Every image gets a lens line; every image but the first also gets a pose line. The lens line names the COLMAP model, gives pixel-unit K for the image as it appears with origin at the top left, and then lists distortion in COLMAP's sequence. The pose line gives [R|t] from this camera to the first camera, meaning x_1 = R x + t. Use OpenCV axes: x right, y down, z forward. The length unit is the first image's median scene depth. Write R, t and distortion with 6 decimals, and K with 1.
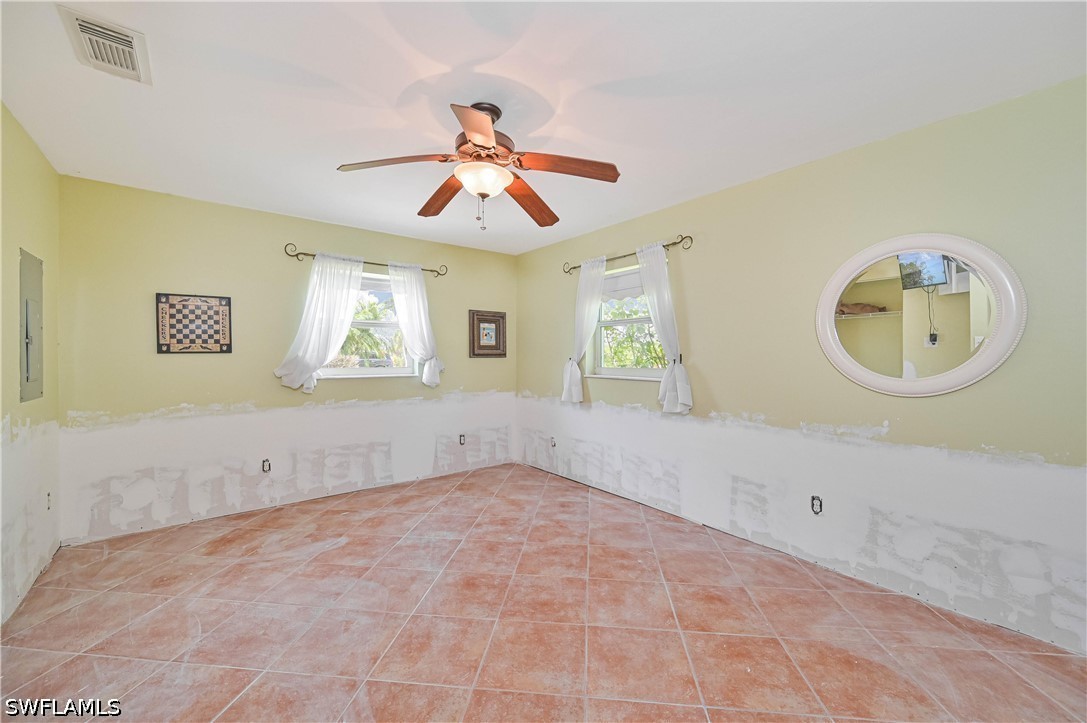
lens RADIAL K [[447.3, 0, 540.6], [0, 447.3, 359.3], [0, 0, 1]] dist [-0.003239, -0.000250]
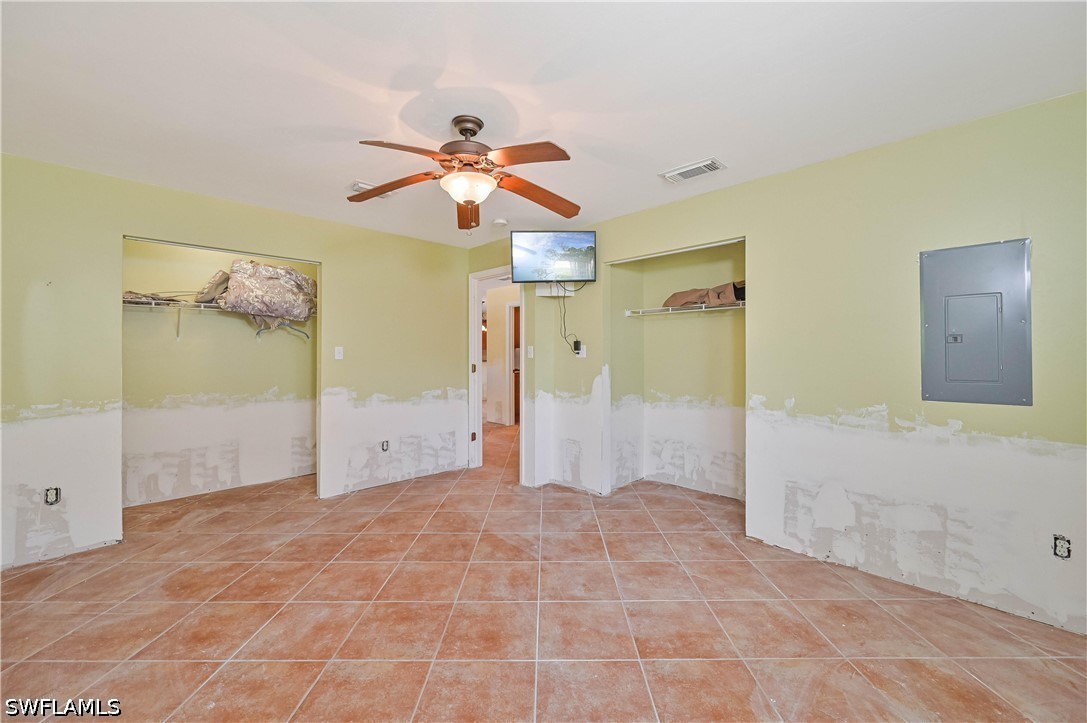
lens RADIAL K [[447.3, 0, 550.5], [0, 447.3, 344.2], [0, 0, 1]] dist [-0.003239, -0.000250]
pose [[-0.992096, -0.001680, -0.125471, -0.172421], [0.000257, 0.999881, -0.015417, -0.017343], [0.125482, -0.015328, -0.991978, 1.934058]]
